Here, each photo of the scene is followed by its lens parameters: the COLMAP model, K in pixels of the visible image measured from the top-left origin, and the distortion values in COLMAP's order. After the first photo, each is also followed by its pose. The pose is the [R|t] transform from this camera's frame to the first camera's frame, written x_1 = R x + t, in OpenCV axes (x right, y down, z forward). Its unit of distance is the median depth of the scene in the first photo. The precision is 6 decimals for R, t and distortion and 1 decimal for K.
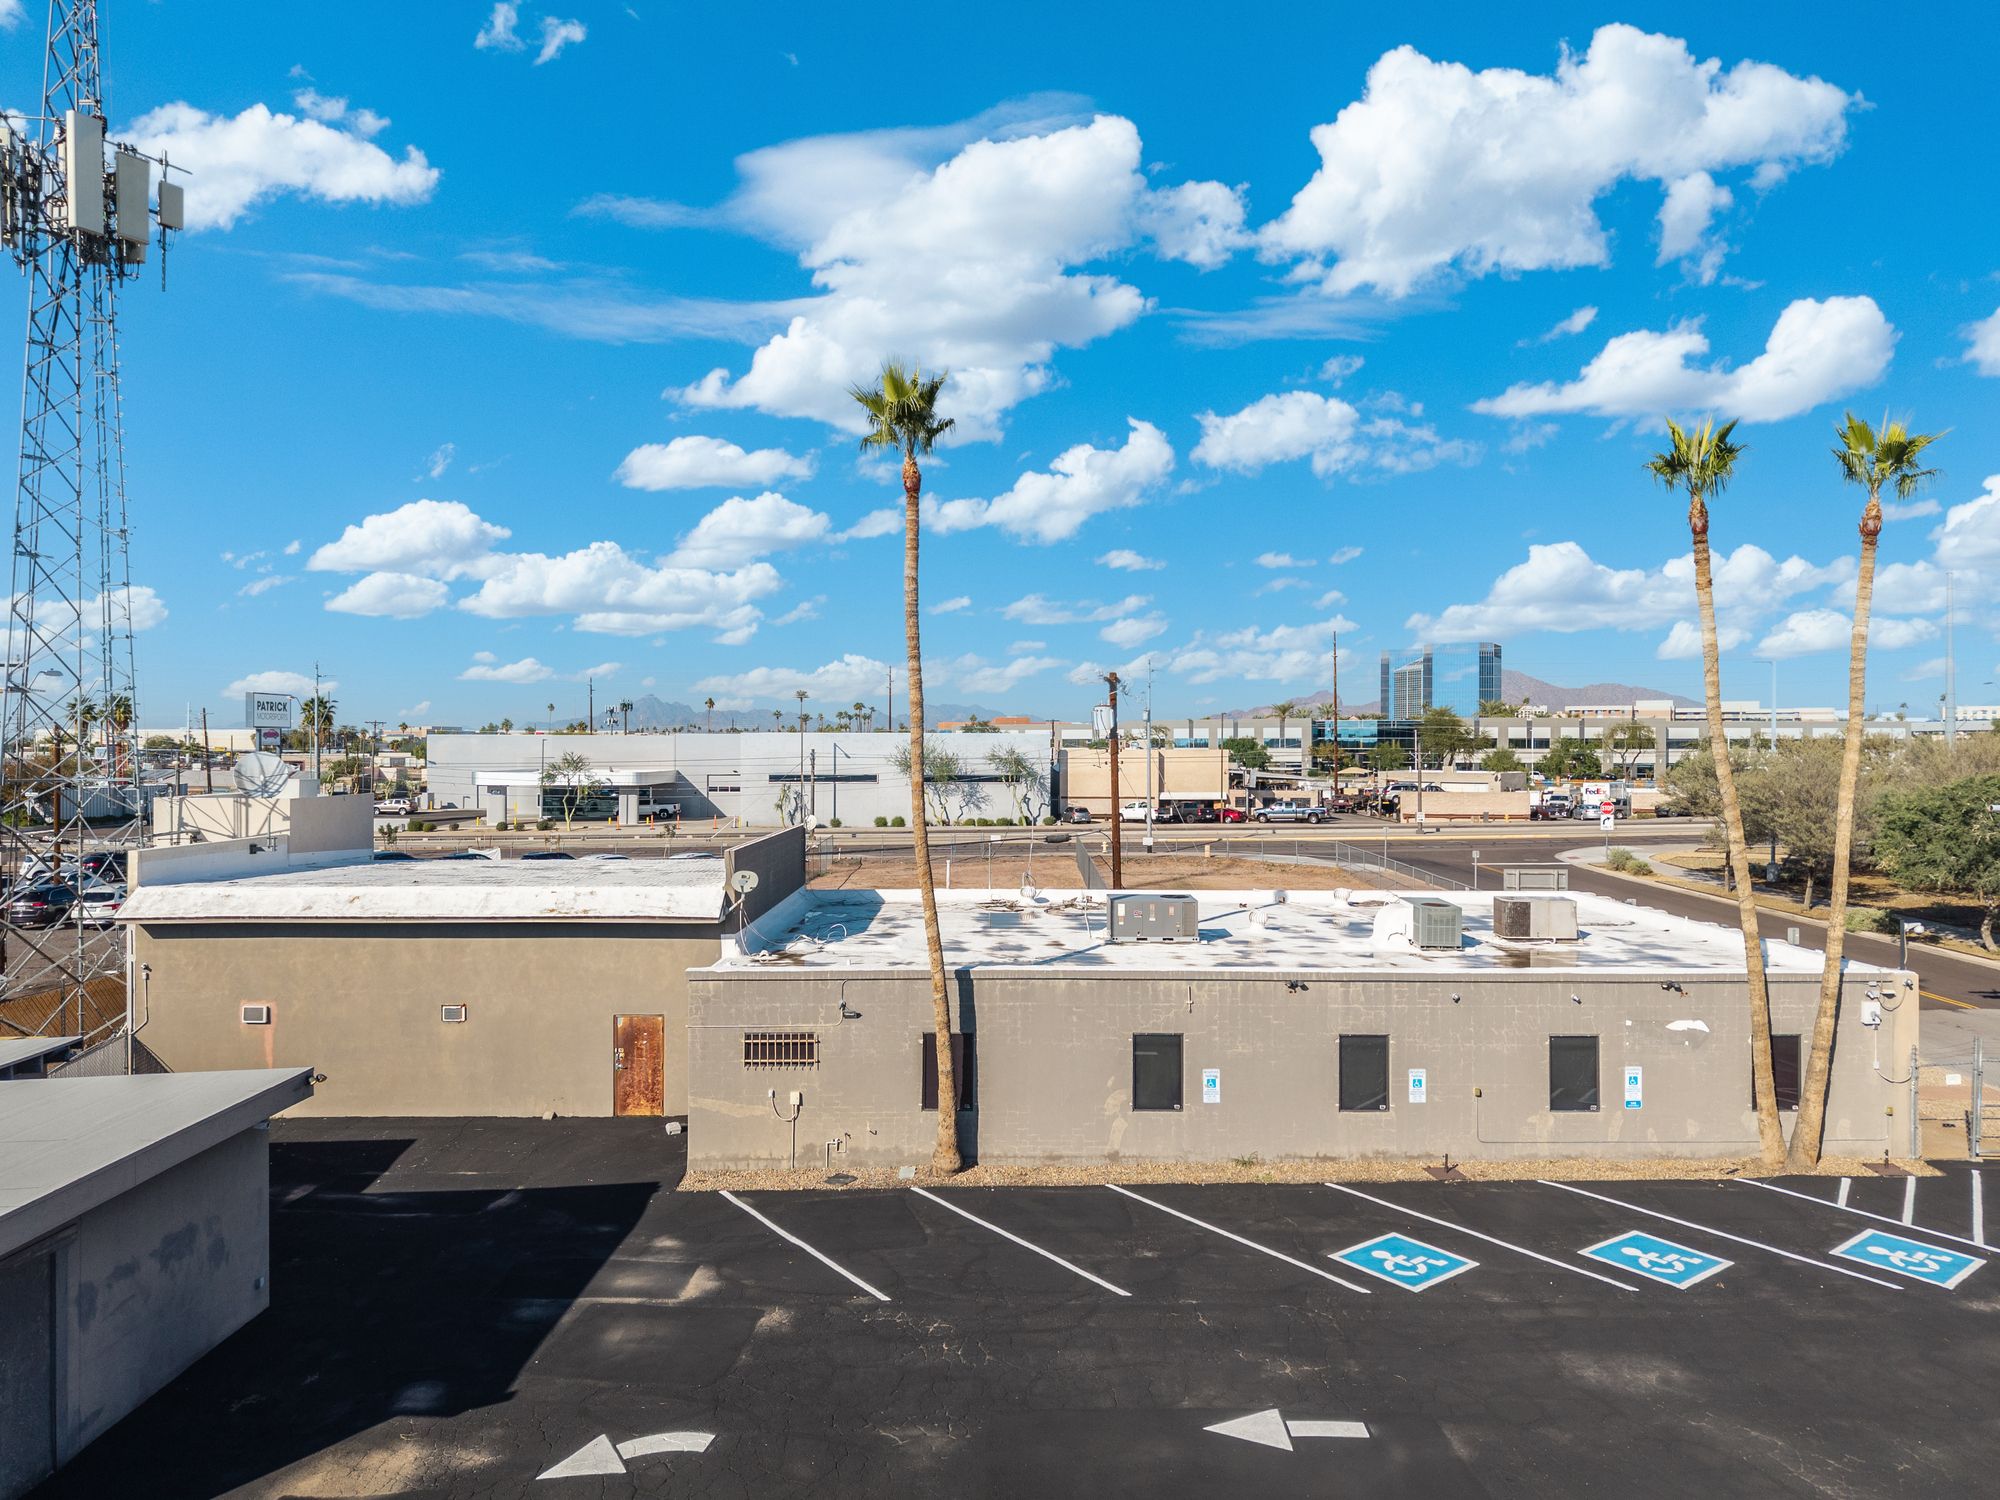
lens RADIAL K [[1376.2, 0, 1000.0], [0, 1376.2, 750.0], [0, 0, 1]] dist [0.017366, -0.001530]
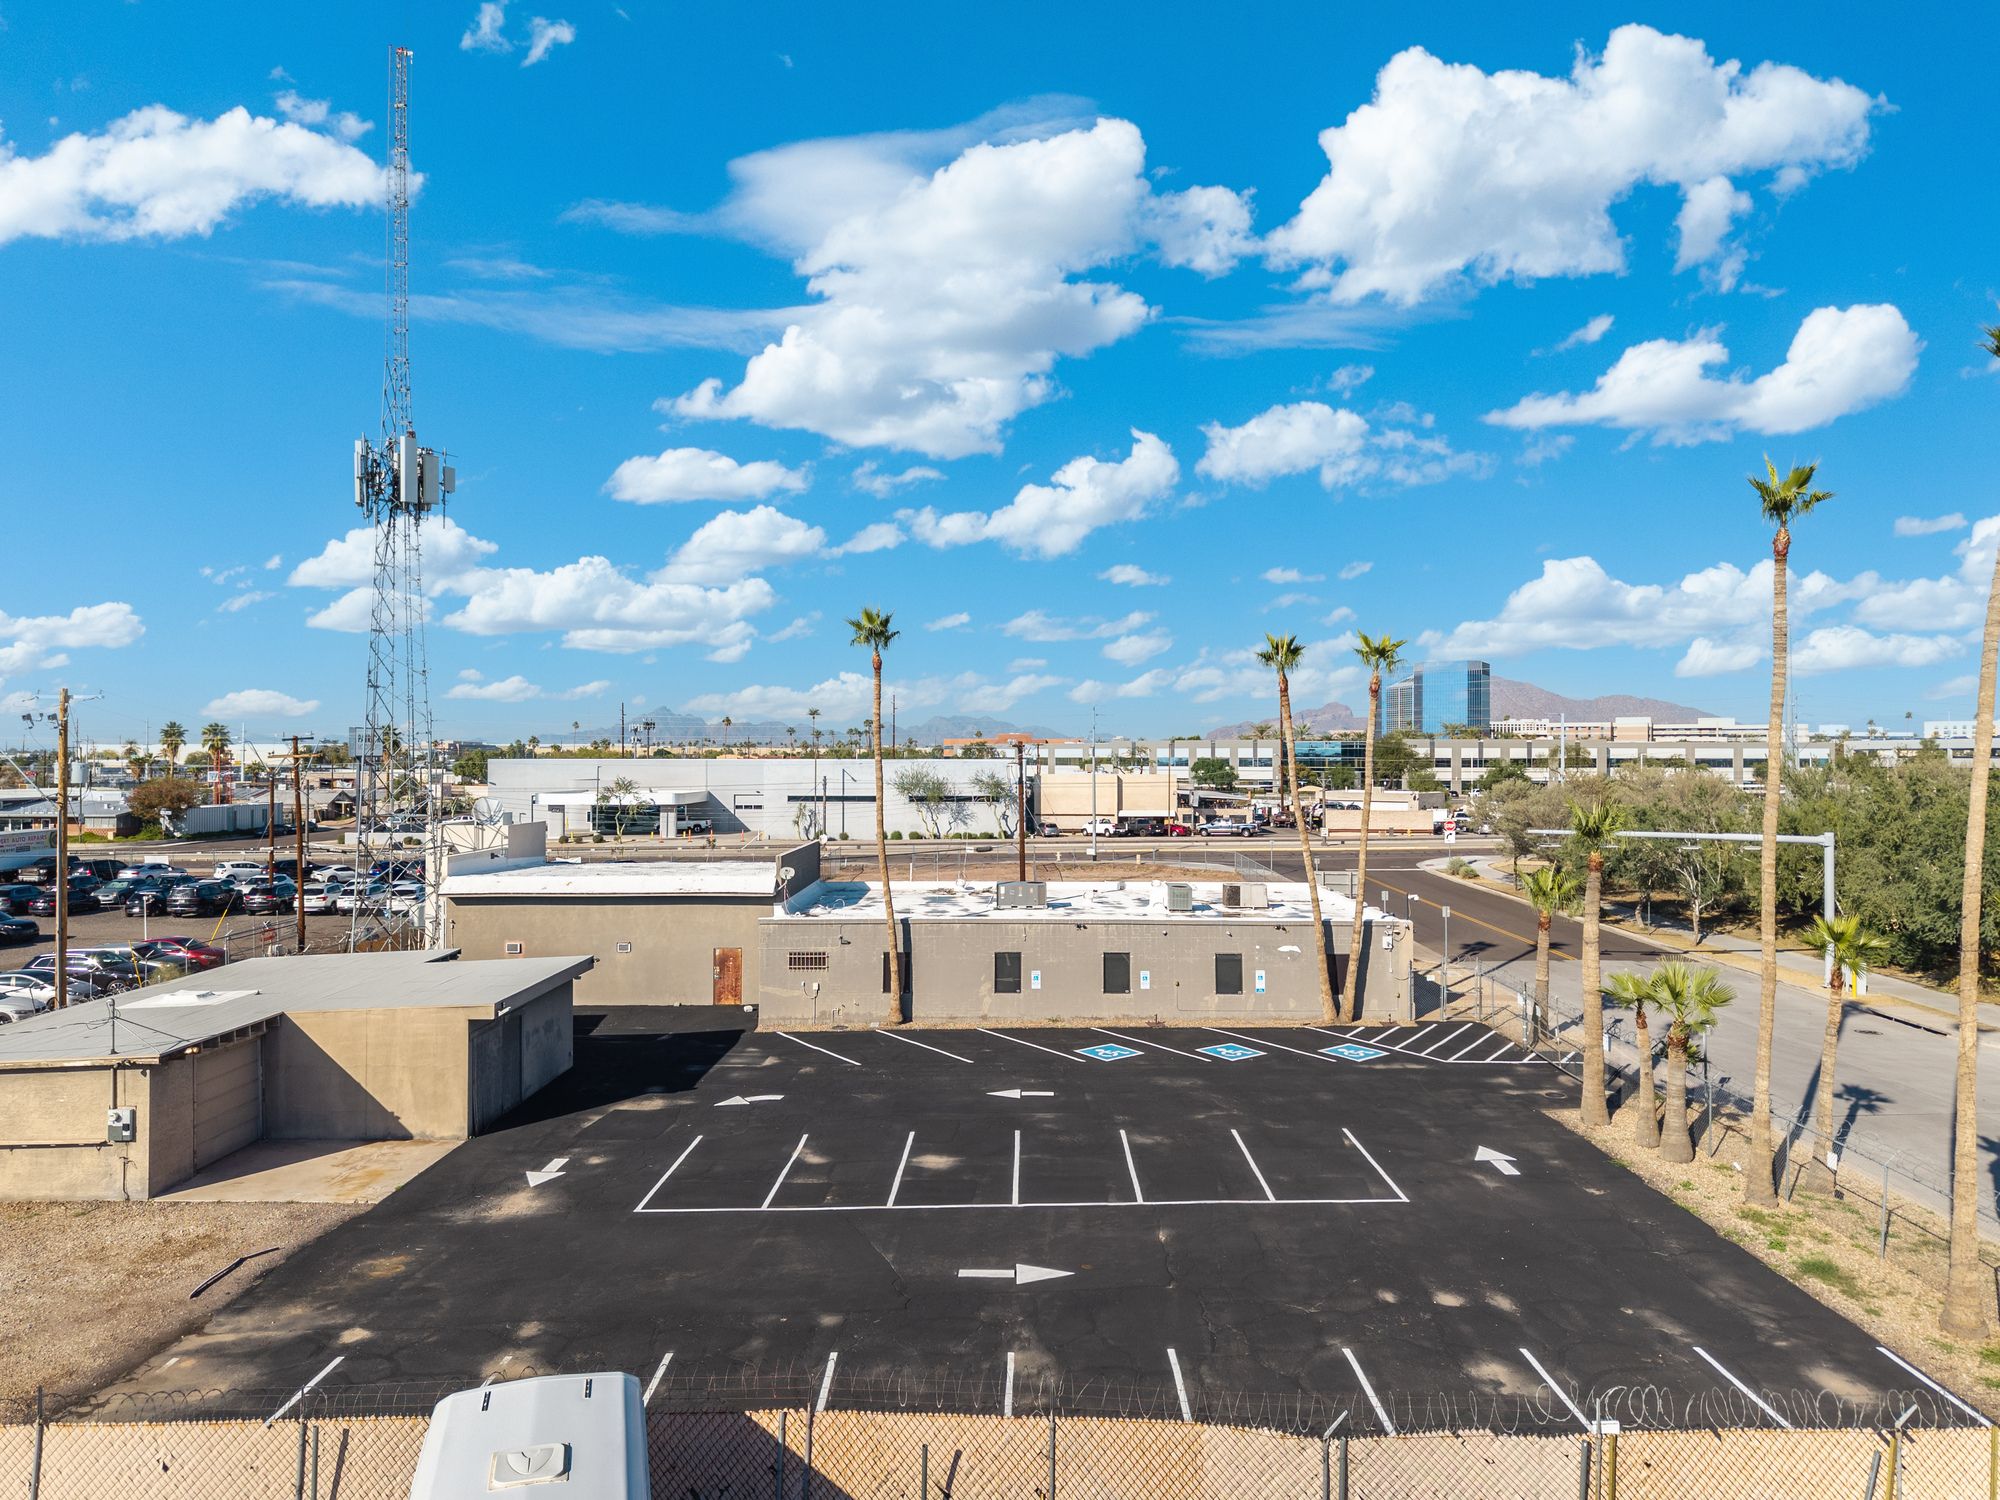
lens RADIAL K [[1372.2, 0, 1000.0], [0, 1372.2, 750.0], [0, 0, 1]] dist [0.047313, -0.053056]
pose [[0.999968, -0.000479, -0.007973, 0.026272], [0.000413, 0.999966, -0.008288, -0.012387], [0.007977, 0.008285, 0.999934, -0.195273]]
